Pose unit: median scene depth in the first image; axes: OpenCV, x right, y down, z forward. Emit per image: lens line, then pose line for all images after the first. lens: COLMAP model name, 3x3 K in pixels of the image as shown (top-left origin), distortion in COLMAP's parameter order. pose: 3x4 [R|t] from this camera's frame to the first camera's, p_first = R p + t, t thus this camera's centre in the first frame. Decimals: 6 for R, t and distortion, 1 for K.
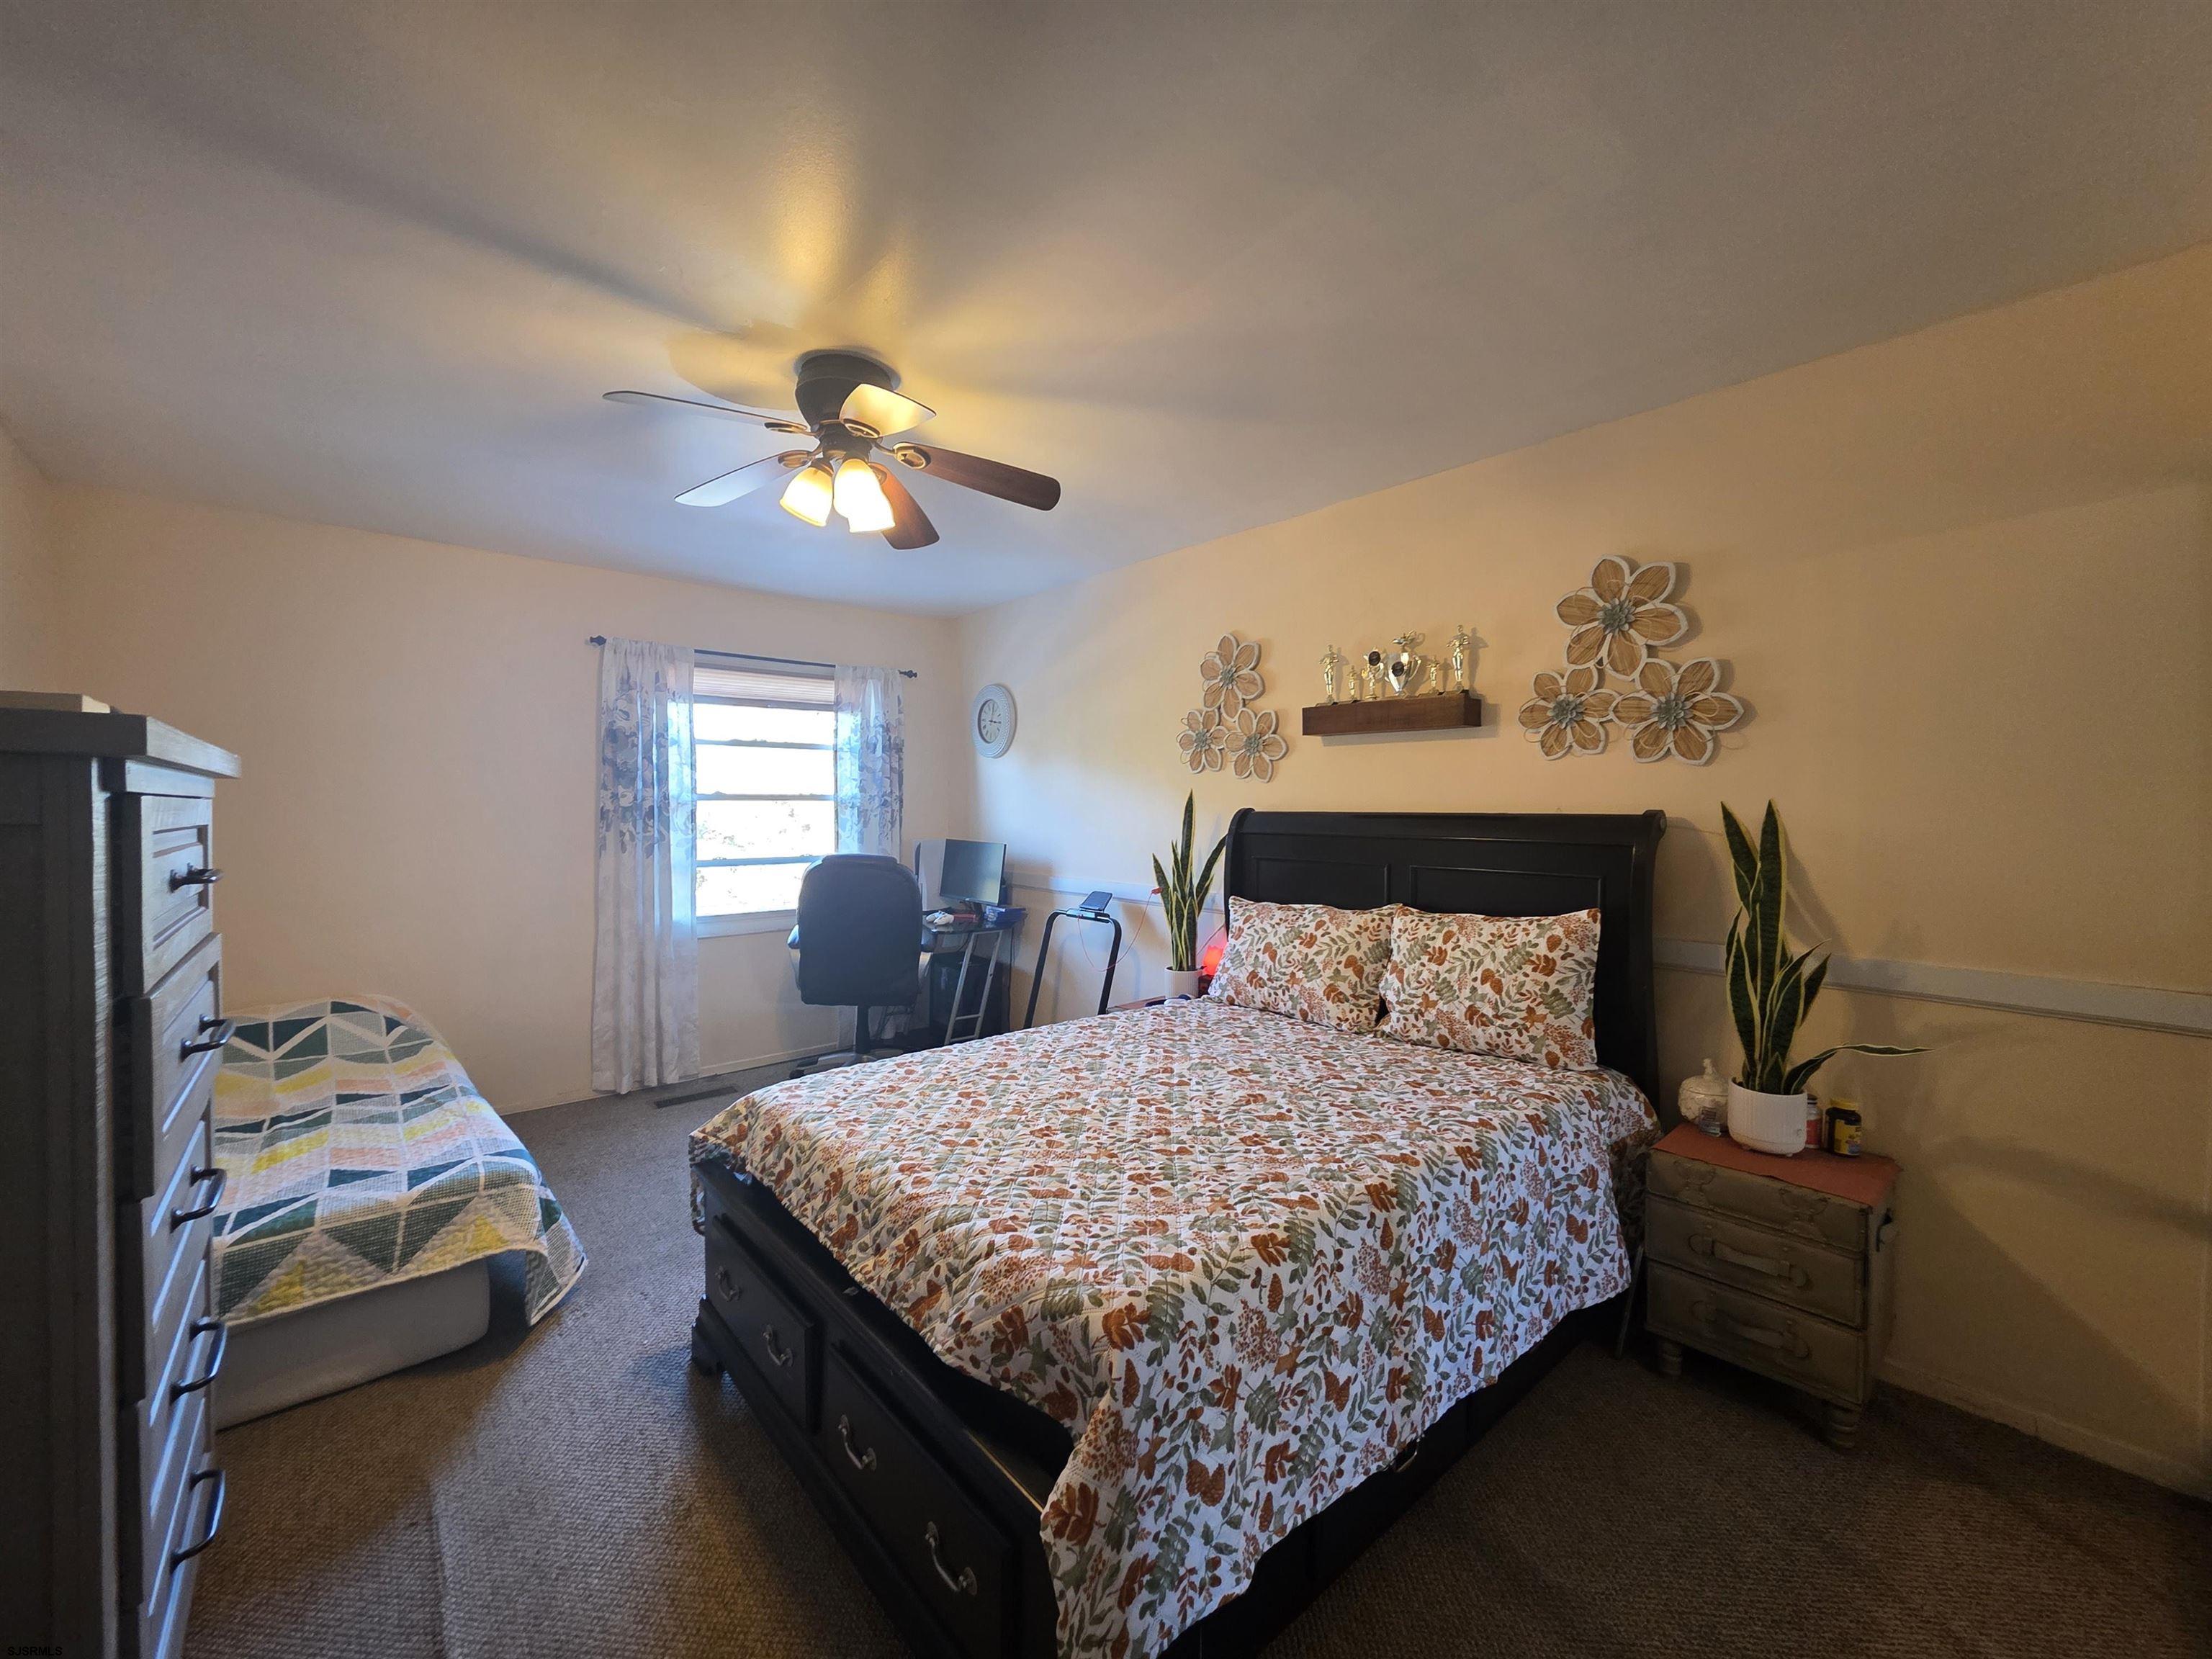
lens RADIAL K [[877.3, 0, 1106.0], [0, 877.3, 829.5], [0, 0, 1]] dist [0.003364, -0.000178]
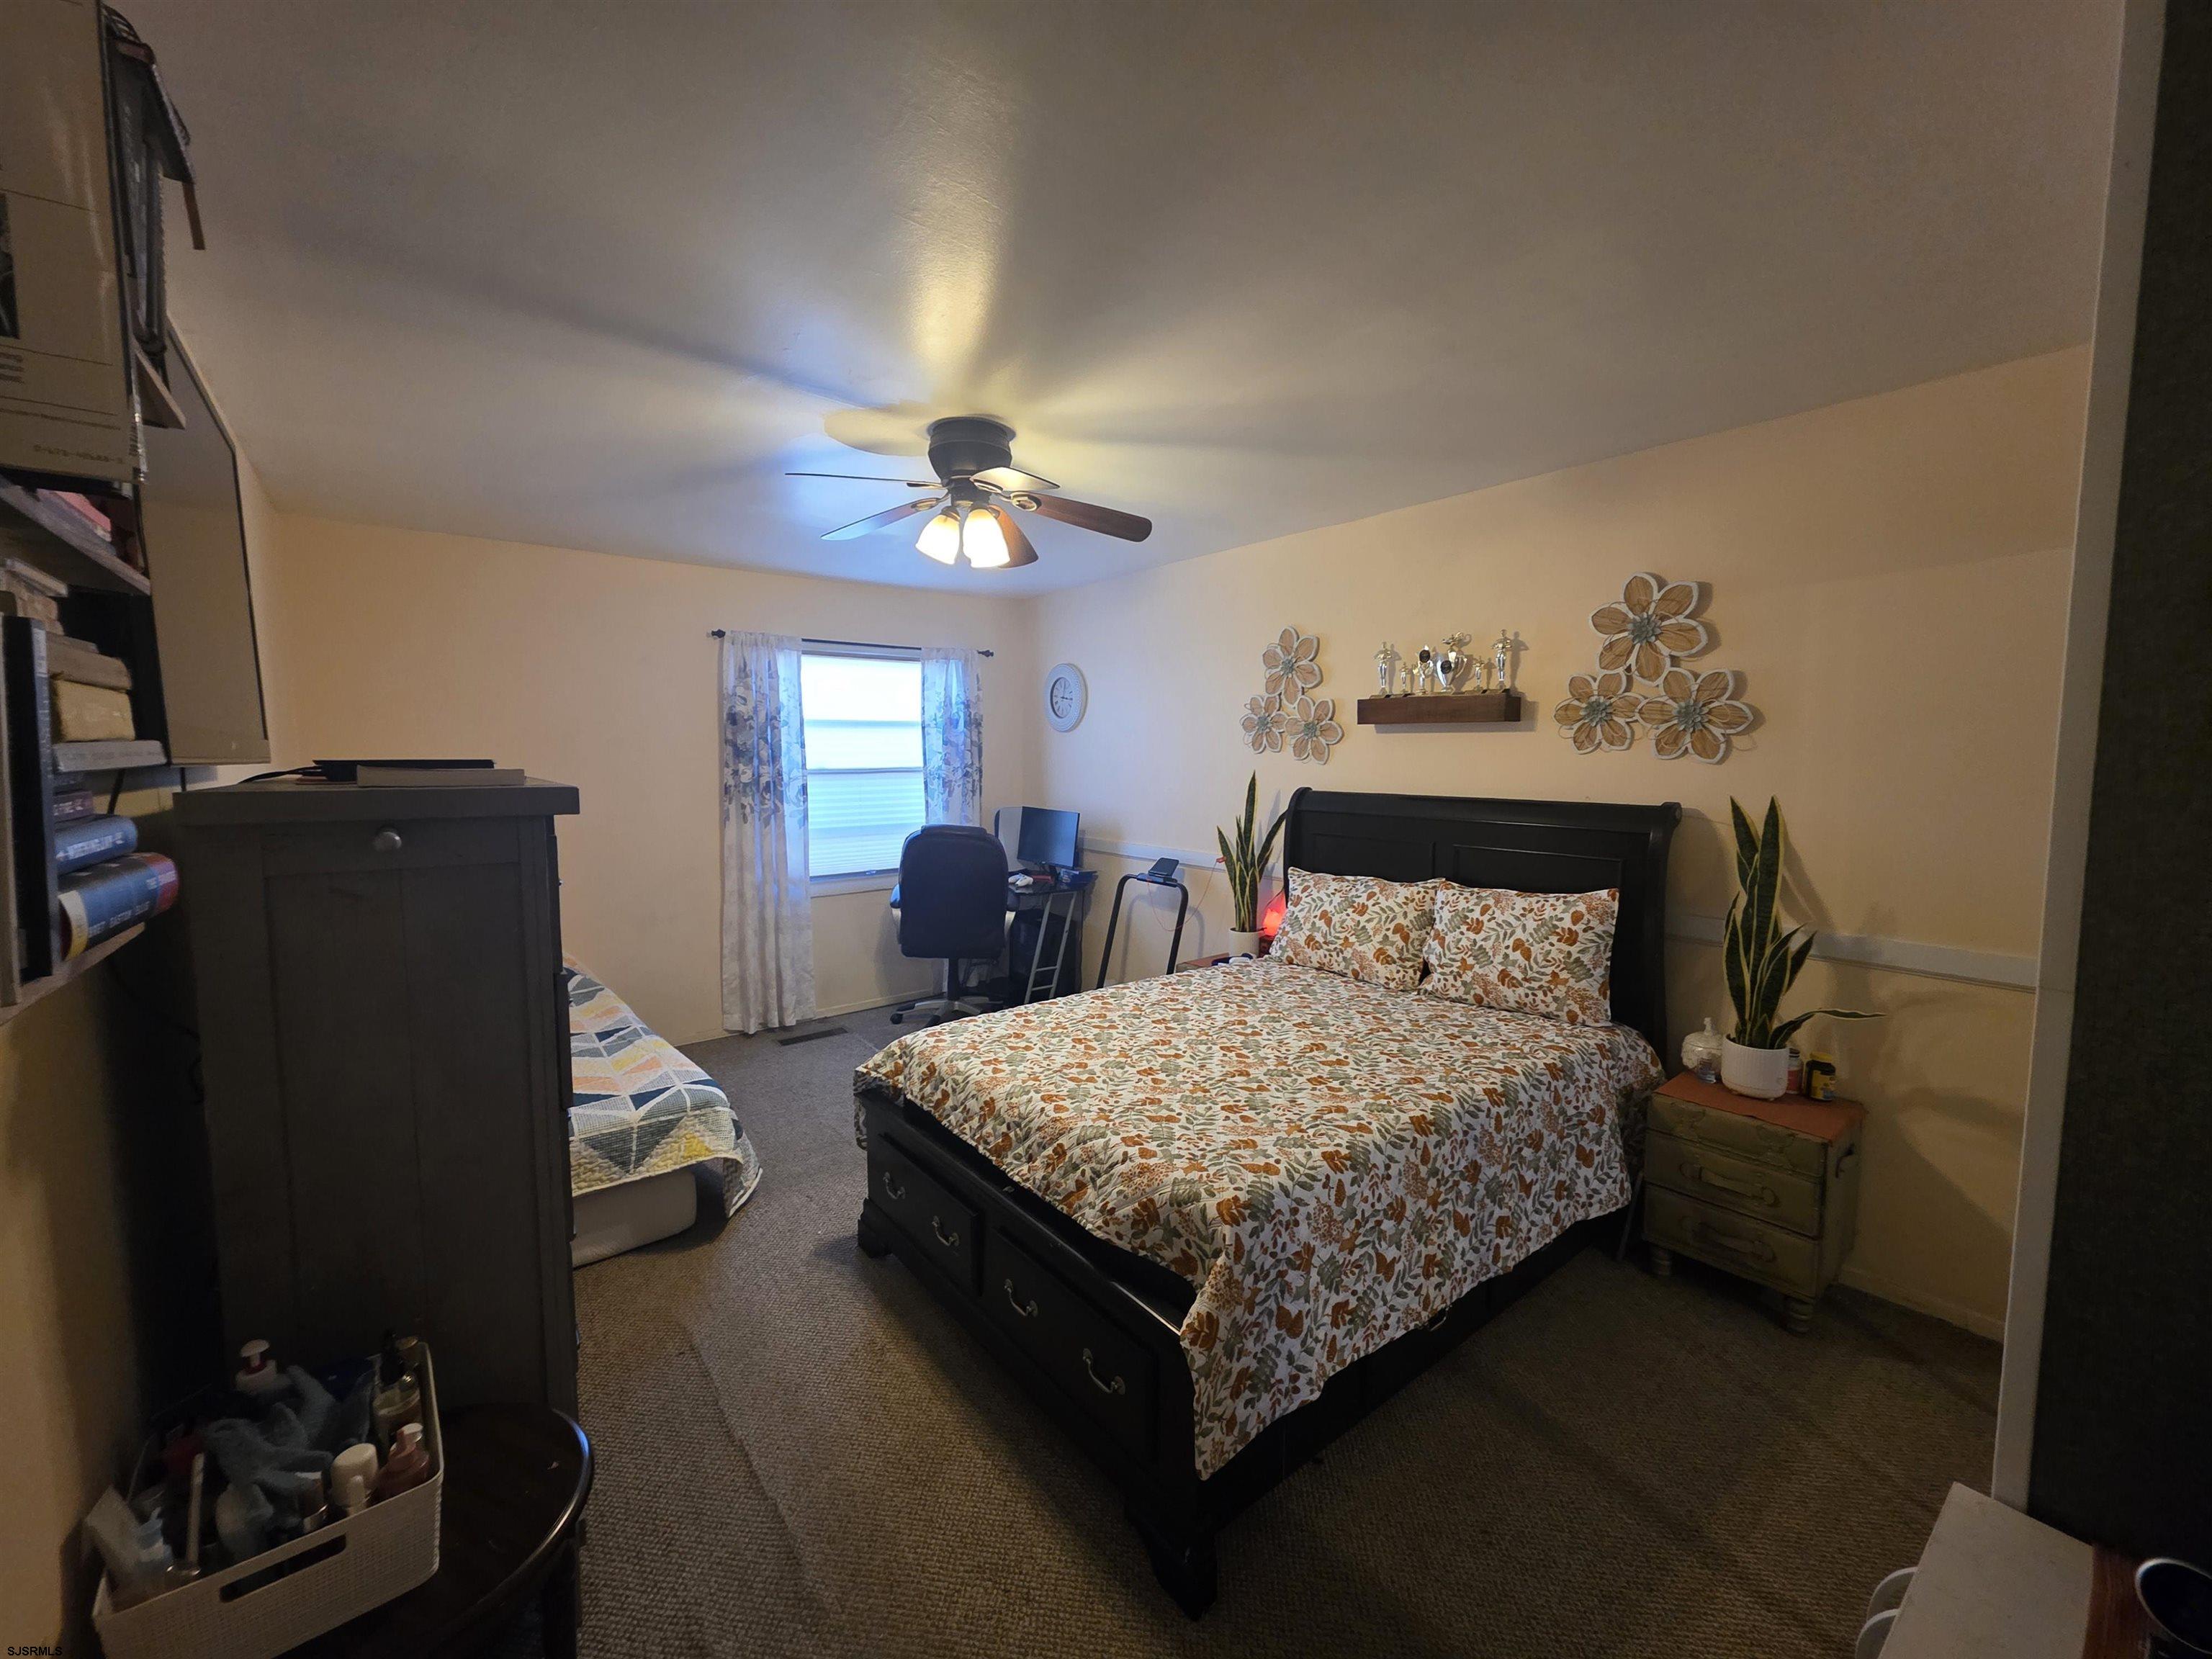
lens RADIAL K [[877.3, 0, 1106.0], [0, 877.3, 829.5], [0, 0, 1]] dist [0.003364, -0.000178]
pose [[0.998943, 0.000987, -0.045962, -0.066253], [0.001932, 0.997985, 0.063425, -0.070502], [0.045932, -0.063447, 0.996928, -0.202279]]
